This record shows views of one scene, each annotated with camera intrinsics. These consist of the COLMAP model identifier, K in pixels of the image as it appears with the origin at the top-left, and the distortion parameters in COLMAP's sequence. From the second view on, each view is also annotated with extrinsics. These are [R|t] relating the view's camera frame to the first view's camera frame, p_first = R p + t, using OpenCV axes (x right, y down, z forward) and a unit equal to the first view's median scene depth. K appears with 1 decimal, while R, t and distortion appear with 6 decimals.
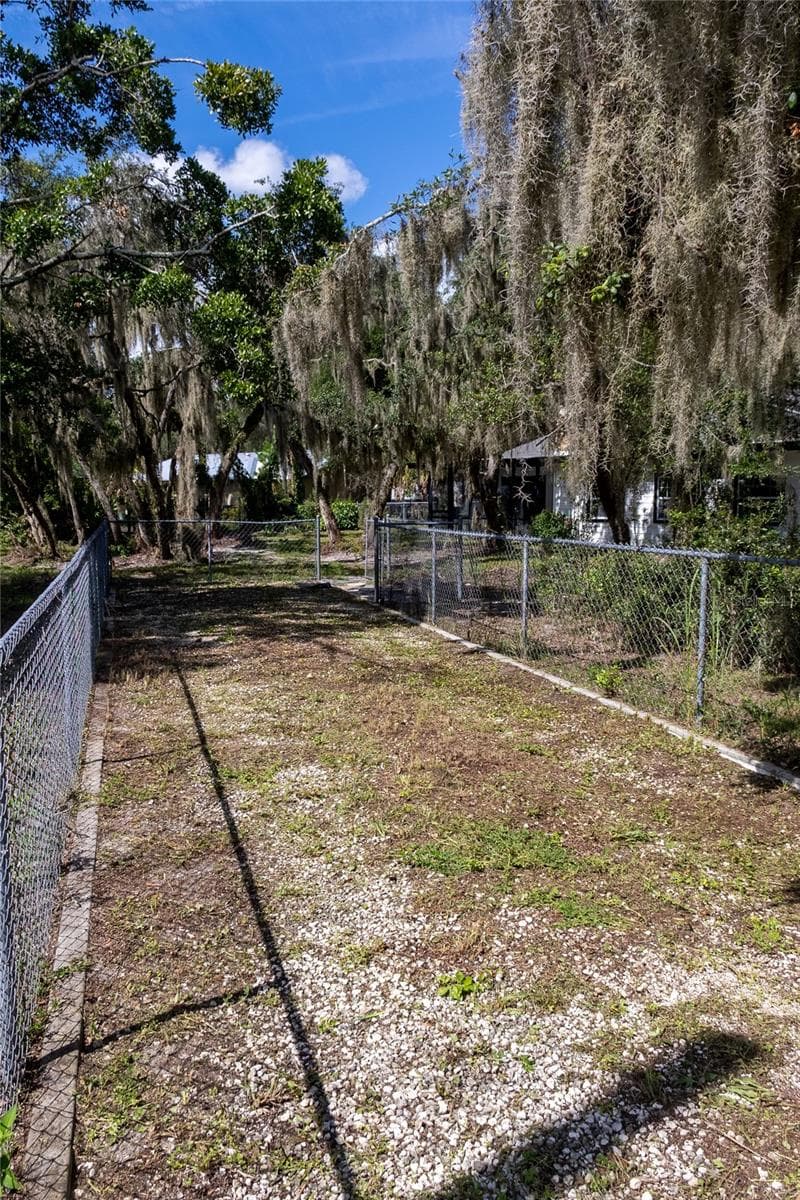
lens RADIAL K [[974.8, 0, 400.0], [0, 974.8, 600.0], [0, 0, 1]] dist [-0.004148, -0.003676]
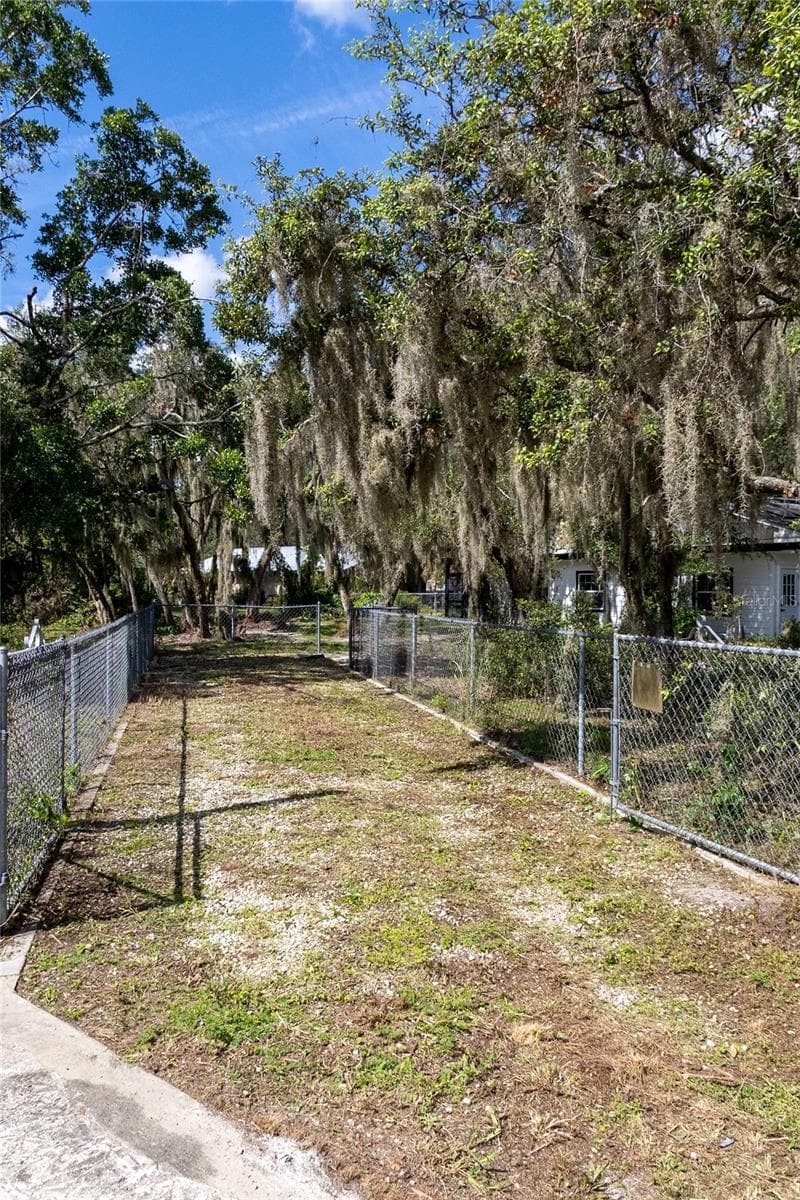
lens RADIAL K [[954.3, 0, 400.0], [0, 954.3, 600.0], [0, 0, 1]] dist [0.006797, 0.000656]
pose [[0.998386, 0.009095, -0.056051, 0.067280], [-0.014243, 0.995643, -0.092150, 0.017466], [0.054969, 0.092800, 0.994166, -0.170139]]
